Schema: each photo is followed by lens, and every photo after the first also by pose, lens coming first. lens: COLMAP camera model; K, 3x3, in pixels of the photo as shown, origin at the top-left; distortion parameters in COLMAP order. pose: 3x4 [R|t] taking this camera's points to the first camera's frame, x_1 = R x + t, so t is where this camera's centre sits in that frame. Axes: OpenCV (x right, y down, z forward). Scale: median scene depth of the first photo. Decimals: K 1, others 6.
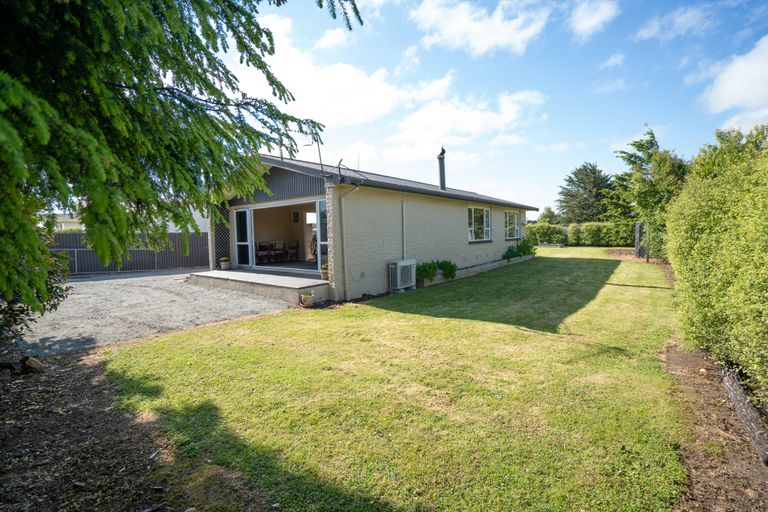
lens RADIAL K [[345.4, 0, 390.3], [0, 345.4, 259.9], [0, 0, 1]] dist [-0.029220, 0.000857]
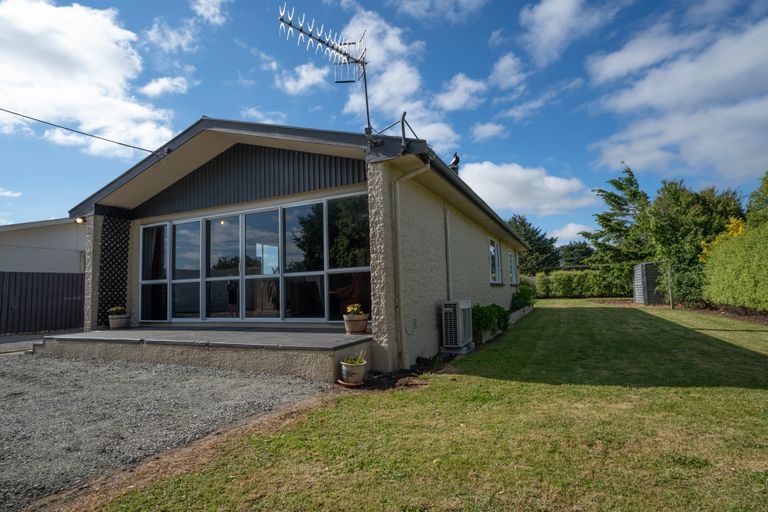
lens RADIAL K [[399.4, 0, 388.5], [0, 399.4, 260.4], [0, 0, 1]] dist [-0.012872, 0.001896]
pose [[0.971824, 0.009618, 0.235510, -0.242913], [0.028689, 0.986912, -0.158687, 0.038485], [-0.233954, 0.160973, 0.958829, 0.314893]]
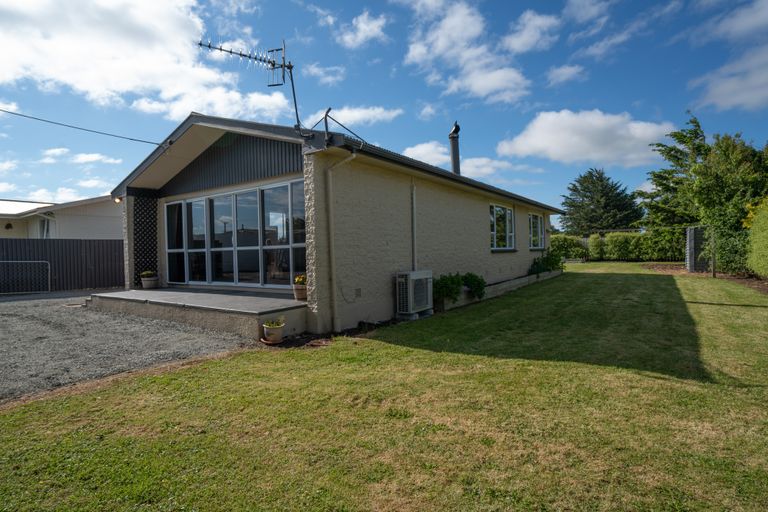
lens RADIAL K [[399.4, 0, 388.5], [0, 399.4, 260.4], [0, 0, 1]] dist [-0.012872, 0.001896]
pose [[0.998326, -0.003678, 0.057726, -0.058262], [0.006911, 0.998412, -0.055912, 0.022371], [-0.057429, 0.056218, 0.996766, 0.209909]]
